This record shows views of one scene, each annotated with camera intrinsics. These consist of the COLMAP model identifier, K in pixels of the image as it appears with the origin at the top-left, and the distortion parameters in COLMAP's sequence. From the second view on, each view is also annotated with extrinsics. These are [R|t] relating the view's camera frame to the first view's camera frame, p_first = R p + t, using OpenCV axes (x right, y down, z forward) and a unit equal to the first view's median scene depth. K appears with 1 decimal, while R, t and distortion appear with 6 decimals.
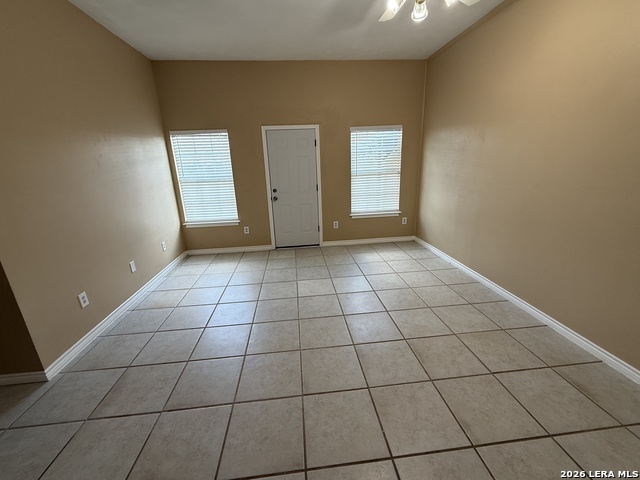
lens RADIAL K [[267.3, 0, 320.2], [0, 267.3, 241.1], [0, 0, 1]] dist [0.000806, 0.000298]
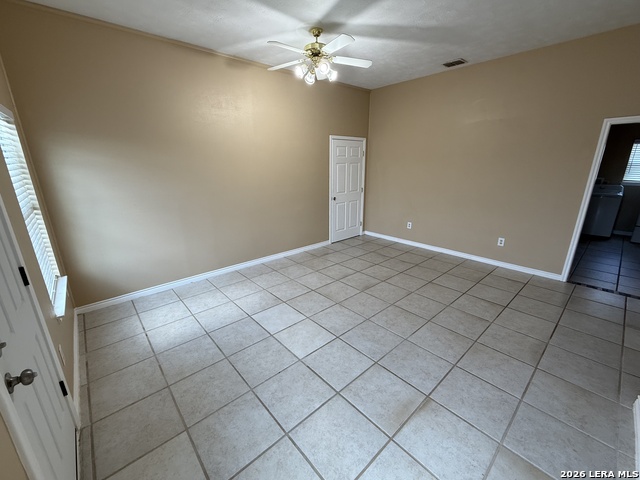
lens RADIAL K [[267.3, 0, 320.2], [0, 267.3, 241.1], [0, 0, 1]] dist [0.000806, 0.000298]
pose [[-0.582433, -0.191942, 0.789892, -0.459363], [0.261788, 0.875660, 0.405815, -0.284180], [-0.769571, 0.443144, -0.459765, 0.914873]]
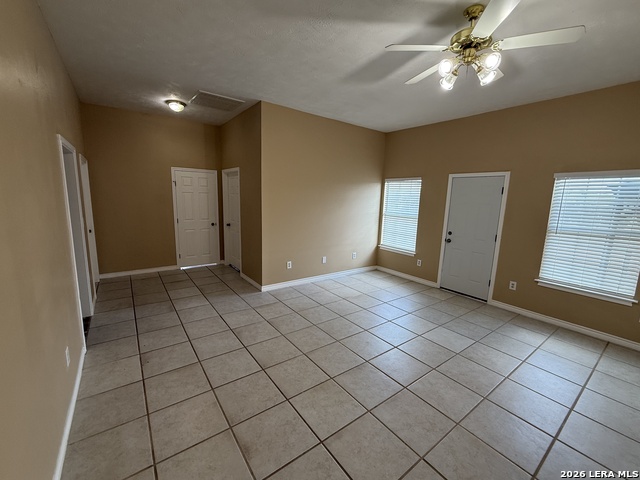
lens RADIAL K [[267.3, 0, 320.2], [0, 267.3, 241.1], [0, 0, 1]] dist [0.000806, 0.000298]
pose [[0.509235, 0.194998, -0.838246, 0.469533], [-0.297768, 0.953759, 0.040975, -0.054221], [0.807474, 0.228736, 0.543751, 0.037735]]
